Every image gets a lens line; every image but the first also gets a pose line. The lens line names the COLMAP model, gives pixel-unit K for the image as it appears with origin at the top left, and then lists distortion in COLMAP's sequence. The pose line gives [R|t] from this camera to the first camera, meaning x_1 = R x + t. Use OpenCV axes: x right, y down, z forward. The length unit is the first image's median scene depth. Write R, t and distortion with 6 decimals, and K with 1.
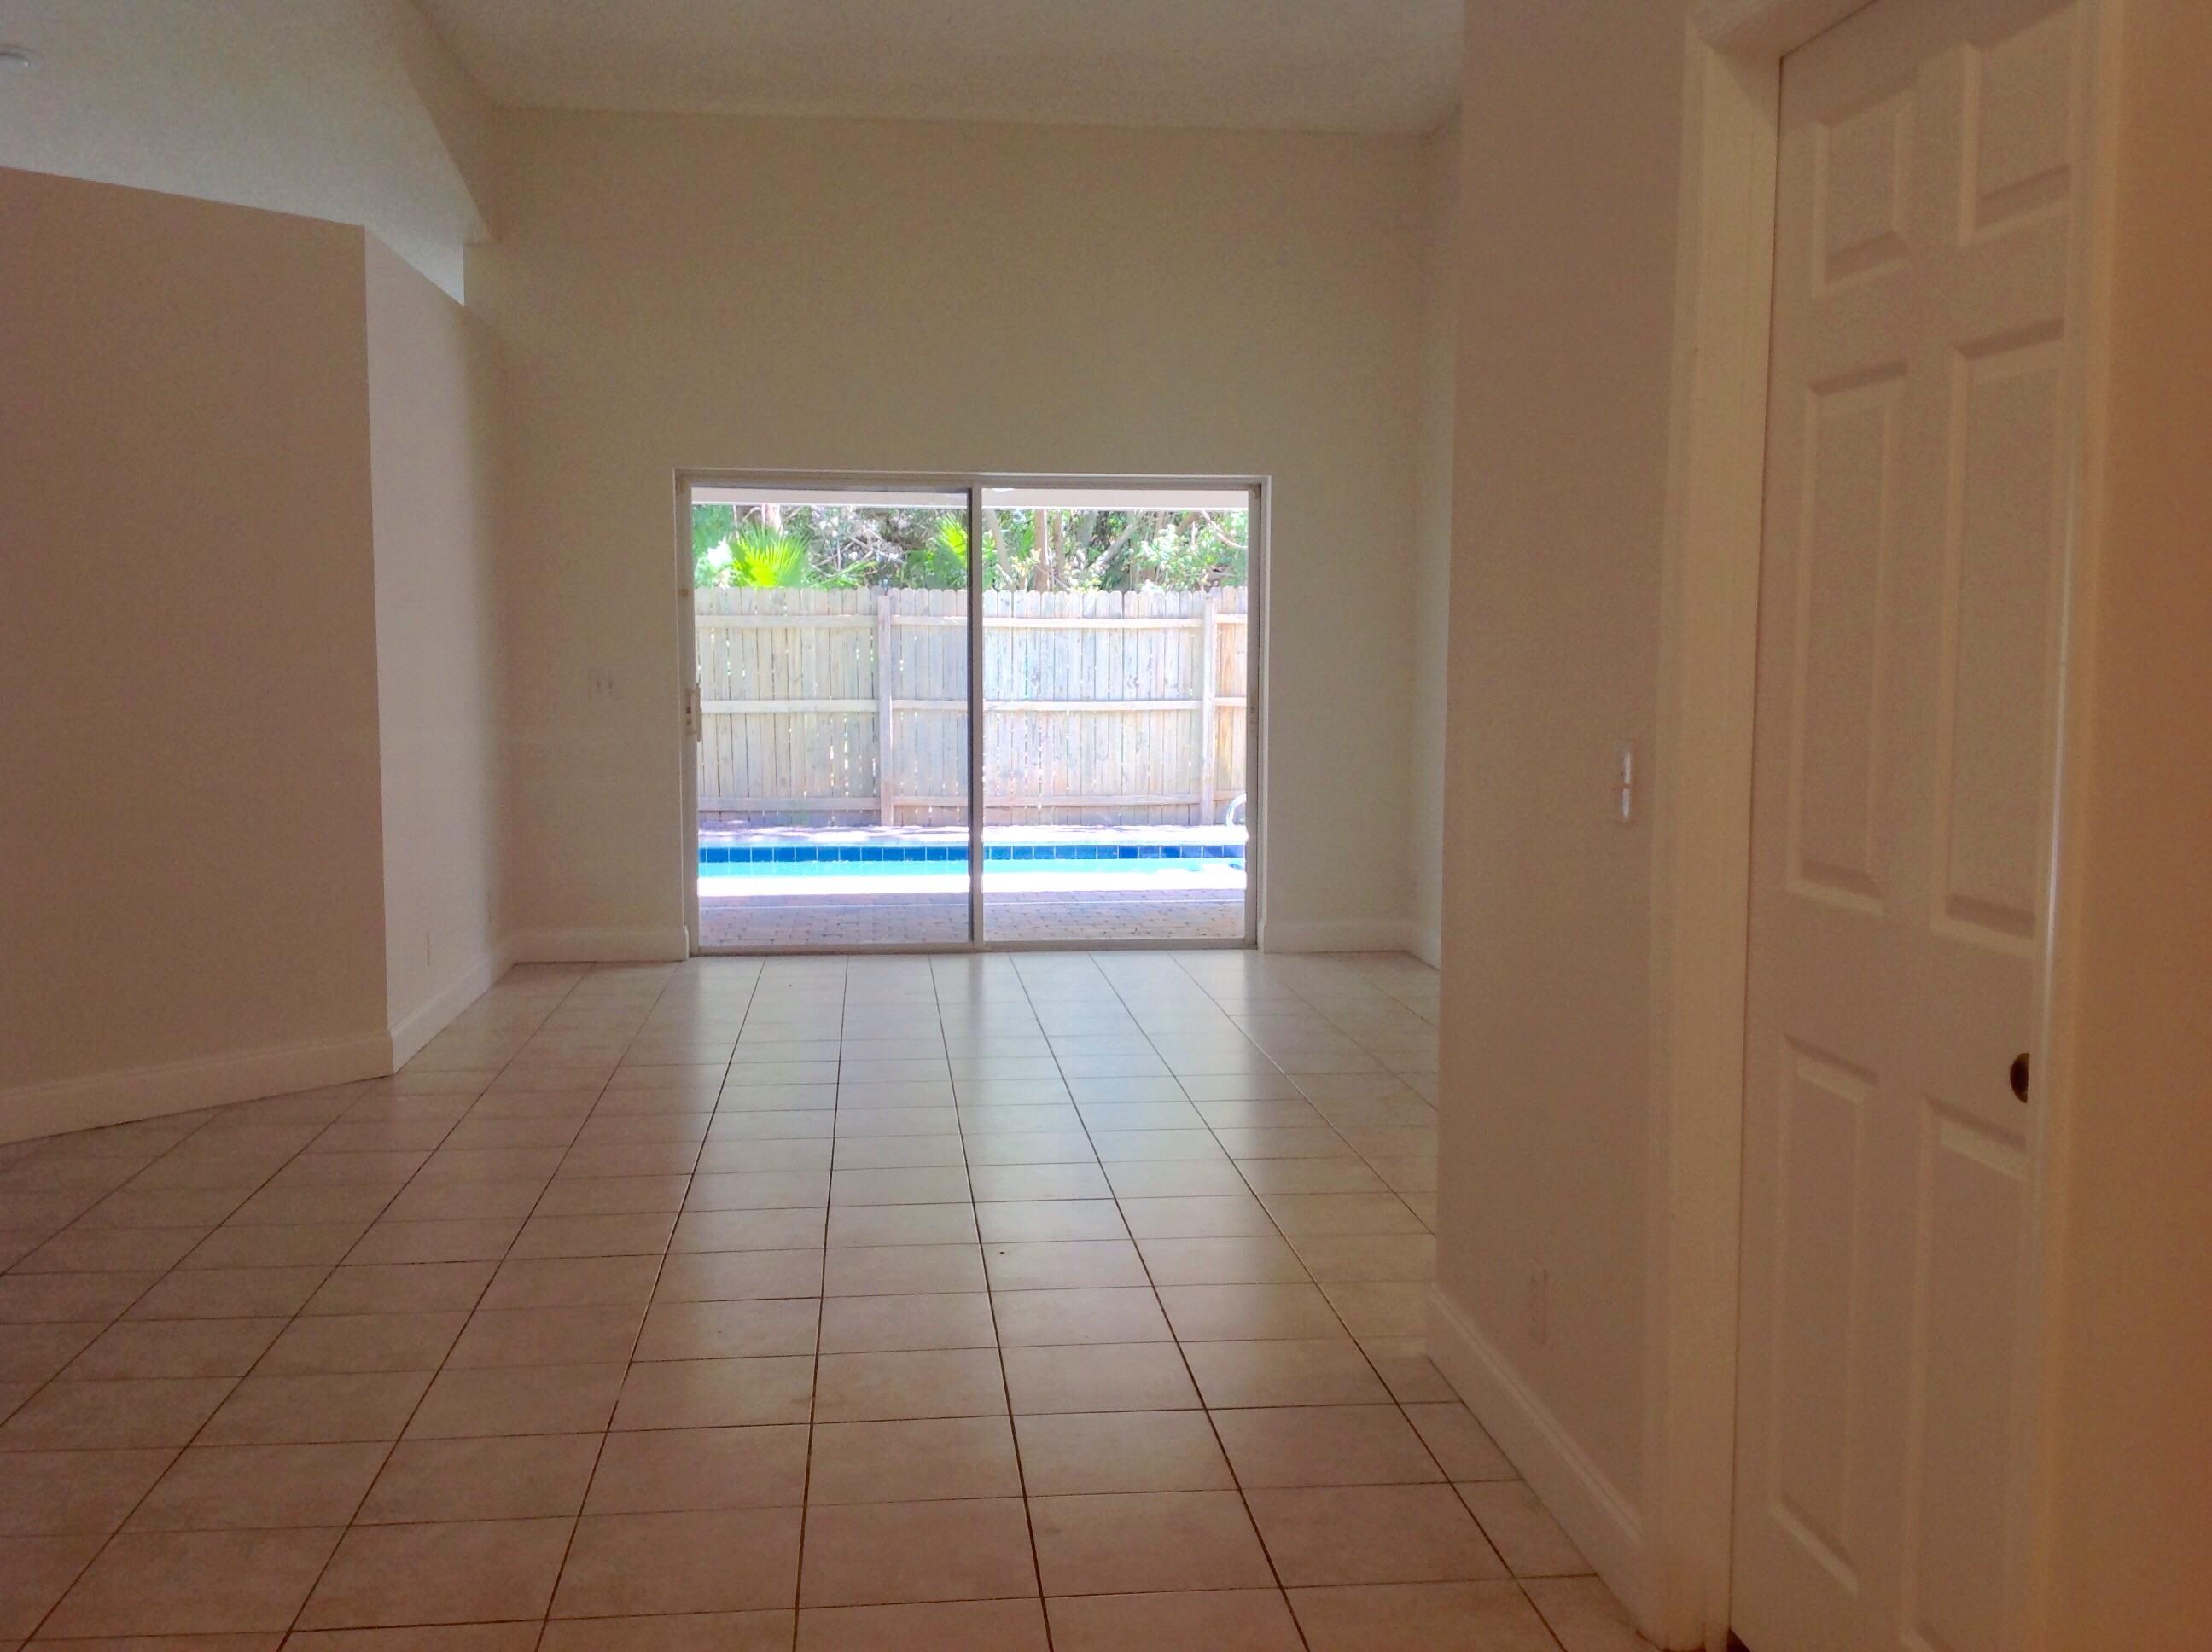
lens RADIAL K [[2106.7, 0, 1106.0], [0, 2106.7, 826.0], [0, 0, 1]] dist [0.017874, 0.003715]
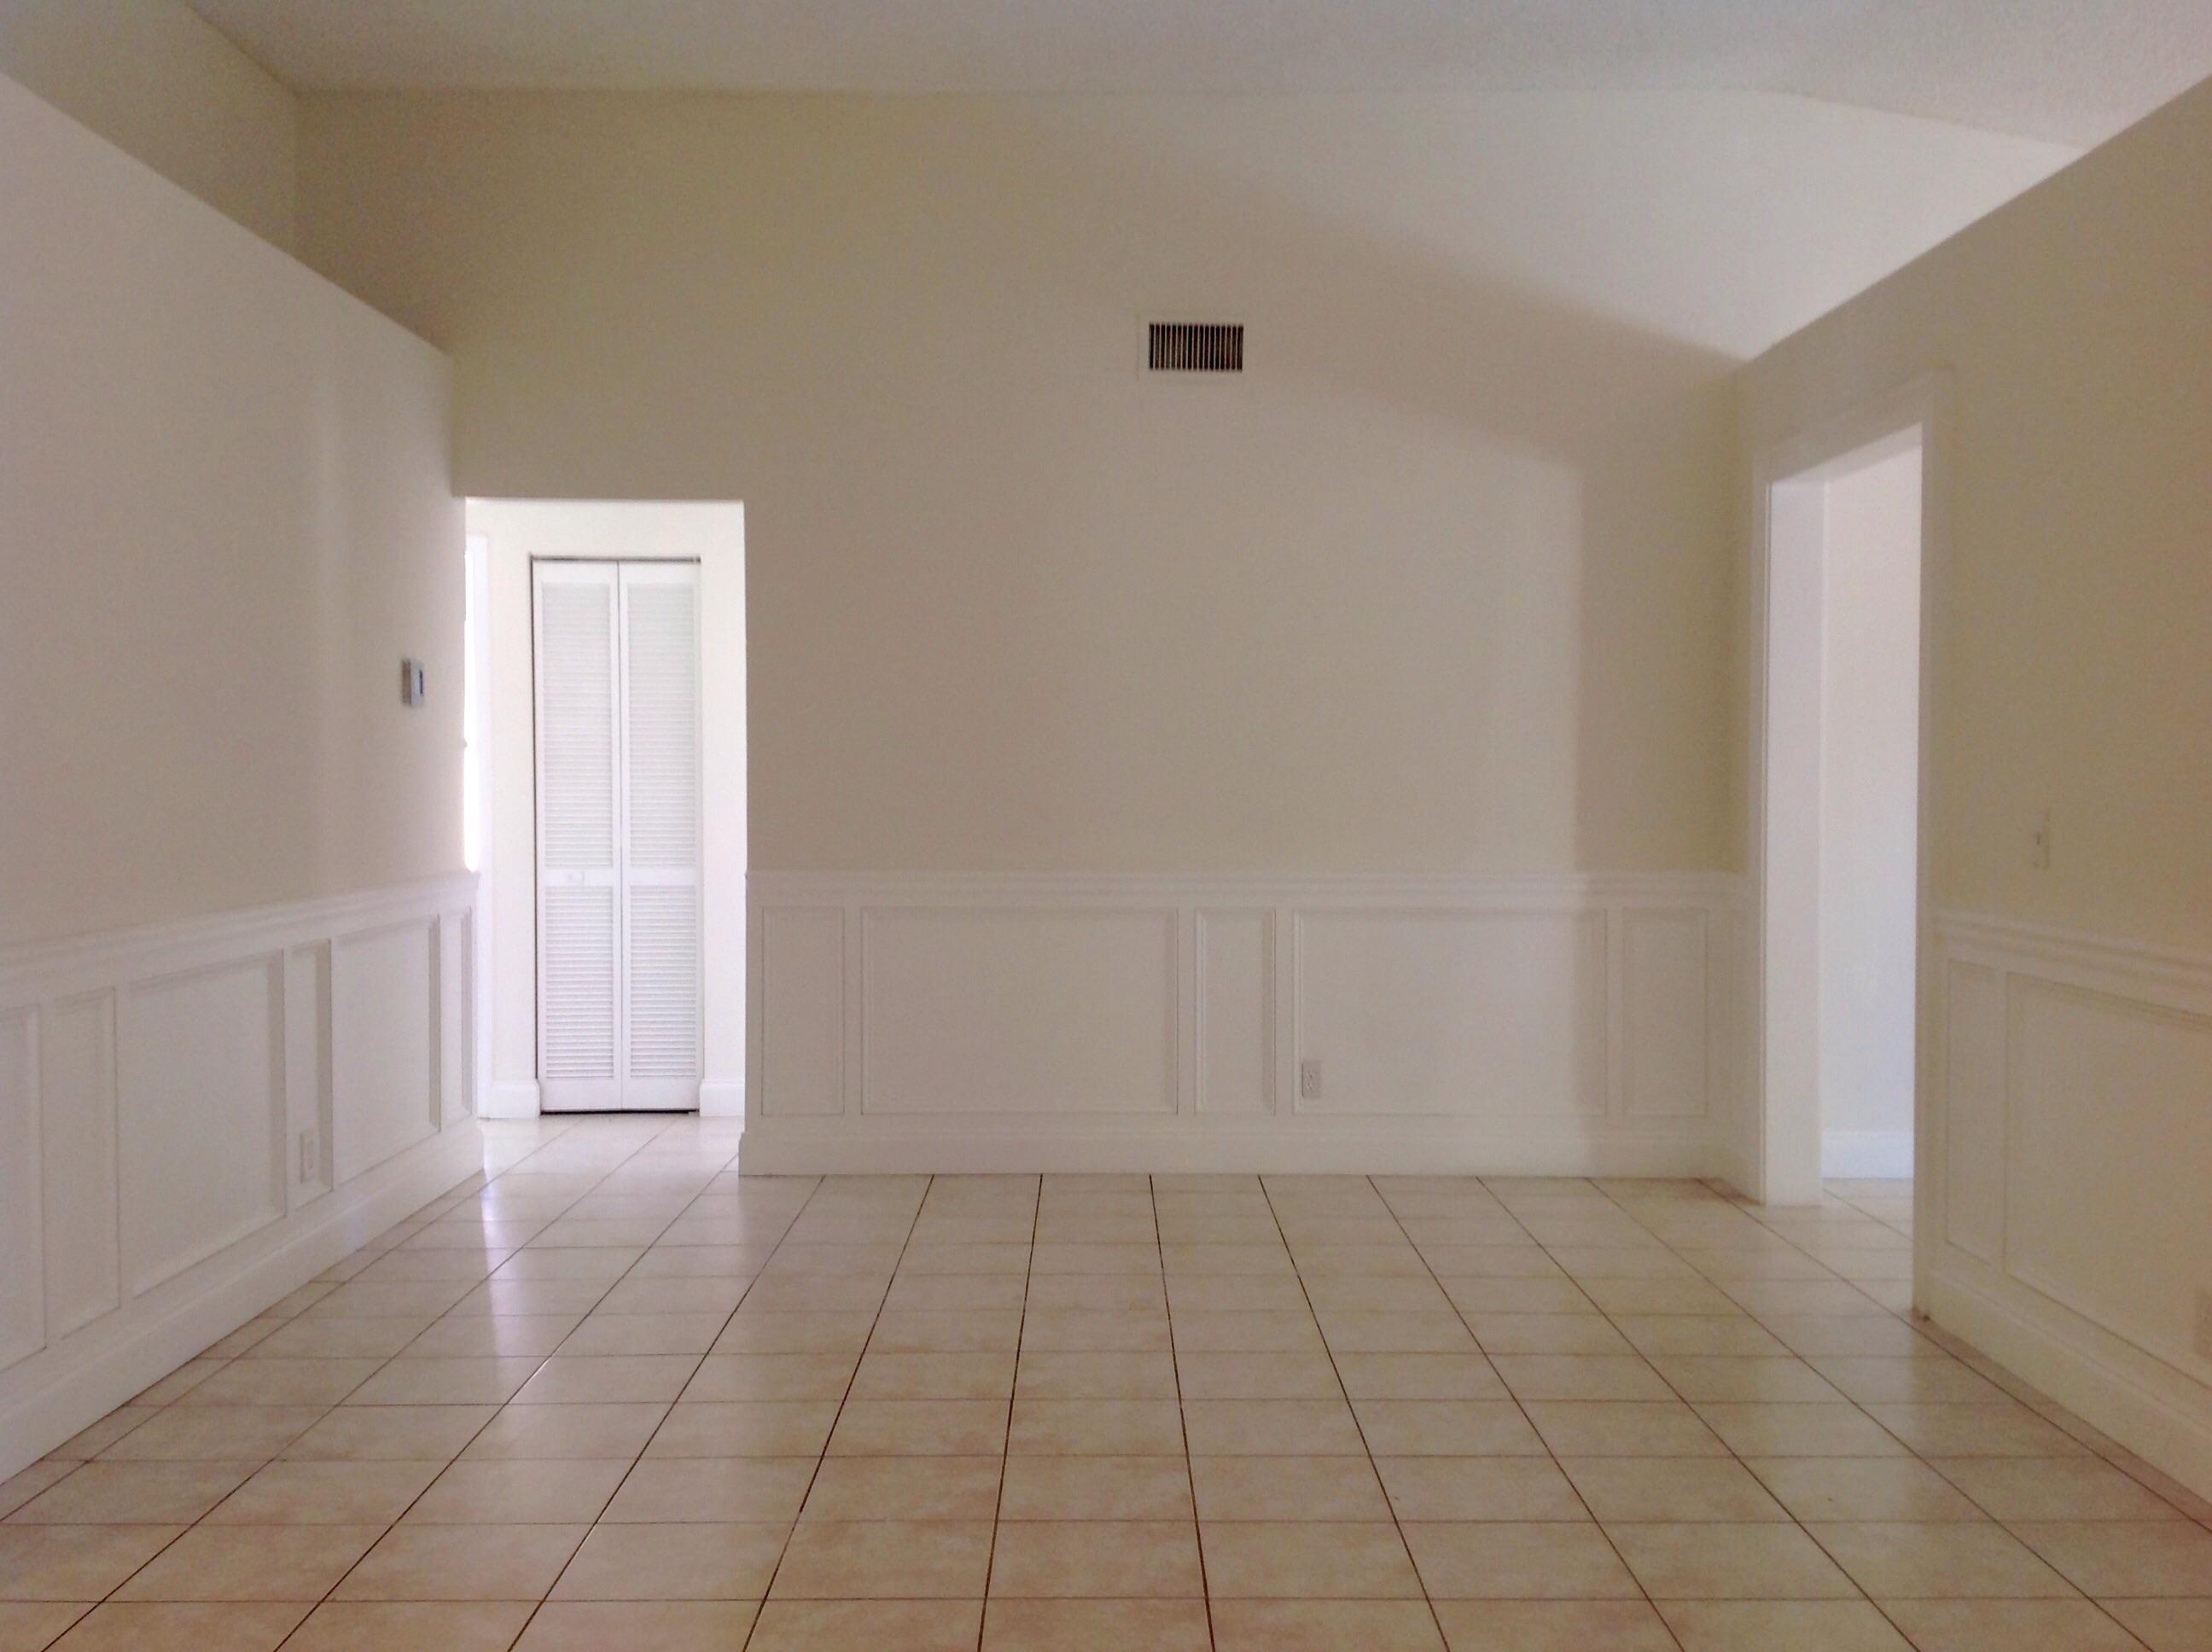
lens RADIAL K [[2106.7, 0, 1106.0], [0, 2106.7, 826.0], [0, 0, 1]] dist [0.017874, 0.003715]
pose [[0.995234, 0.013808, -0.096534, -0.014461], [-0.018714, 0.998569, -0.050103, -0.012487], [0.095704, 0.051671, 0.994068, 0.129936]]
